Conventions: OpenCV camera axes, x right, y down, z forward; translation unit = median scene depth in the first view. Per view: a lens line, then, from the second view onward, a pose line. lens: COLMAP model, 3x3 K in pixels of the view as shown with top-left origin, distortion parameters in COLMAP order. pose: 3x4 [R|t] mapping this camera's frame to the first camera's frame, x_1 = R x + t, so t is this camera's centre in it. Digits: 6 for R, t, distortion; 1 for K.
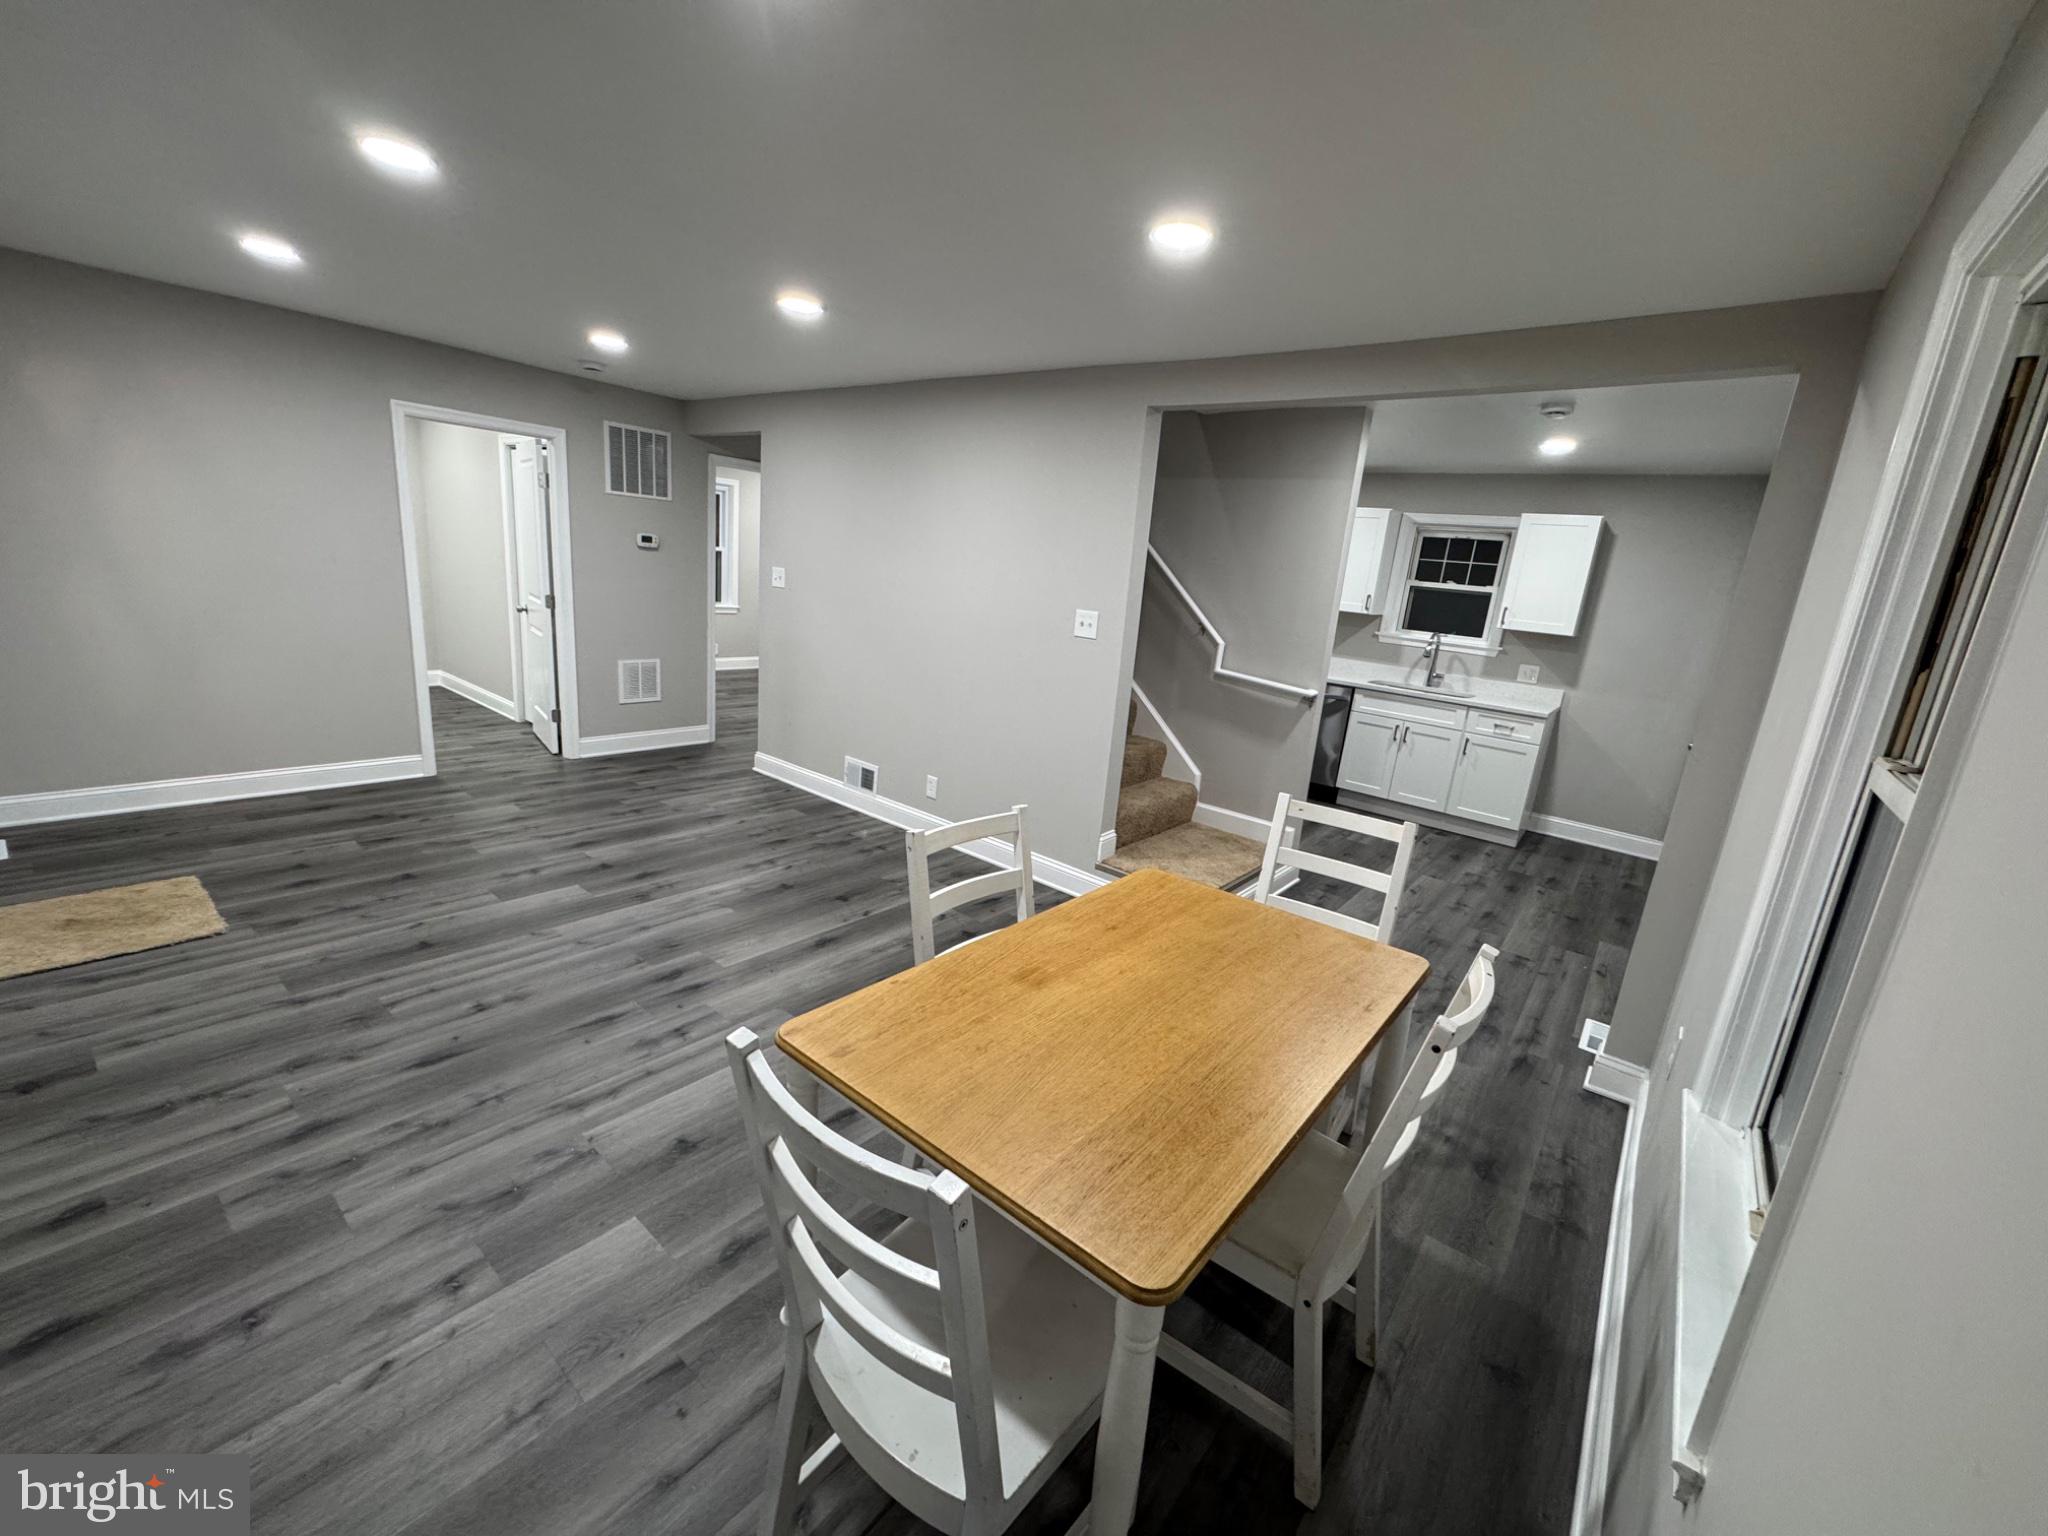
lens RADIAL K [[824.2, 0, 1020.9], [0, 824.2, 764.0], [0, 0, 1]] dist [-0.002811, -0.000015]
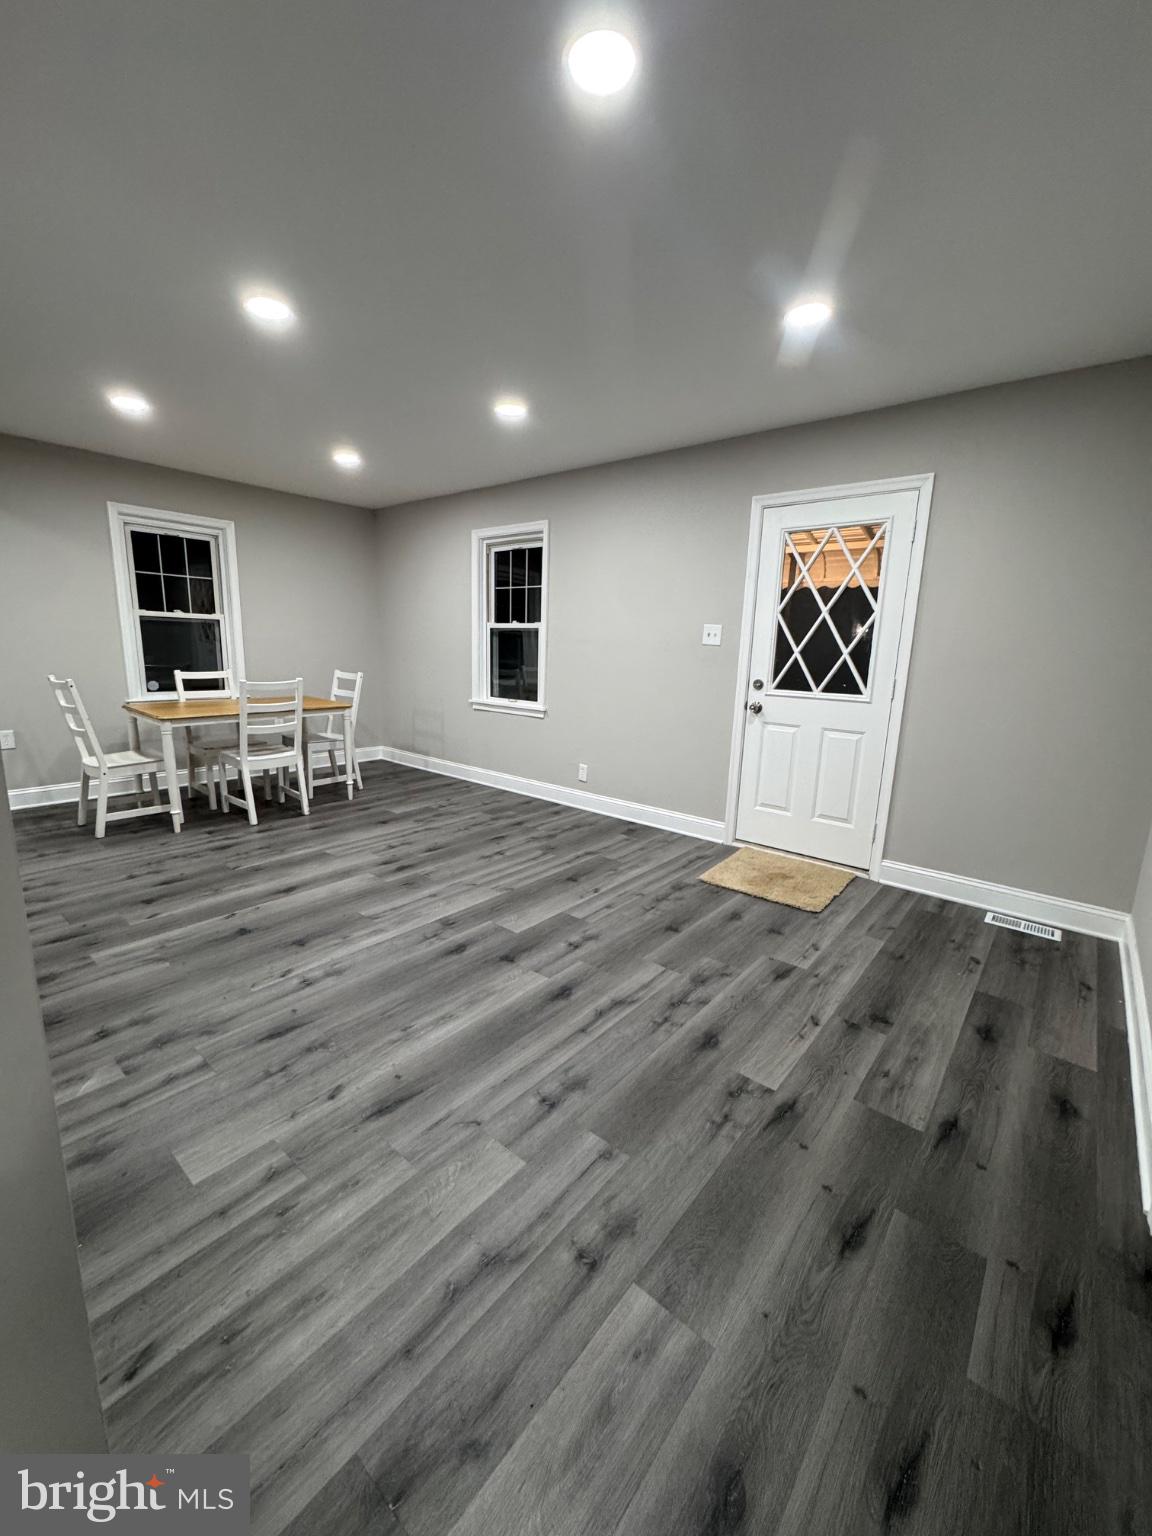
lens RADIAL K [[618.1, 0, 577.7], [0, 618.1, 771.1], [0, 0, 1]] dist [-0.002811, -0.000015]
pose [[-0.992787, -0.119310, -0.011813, -0.638176], [-0.112809, 0.896210, 0.429047, -0.389856], [-0.040603, 0.427285, -0.903205, 1.745367]]
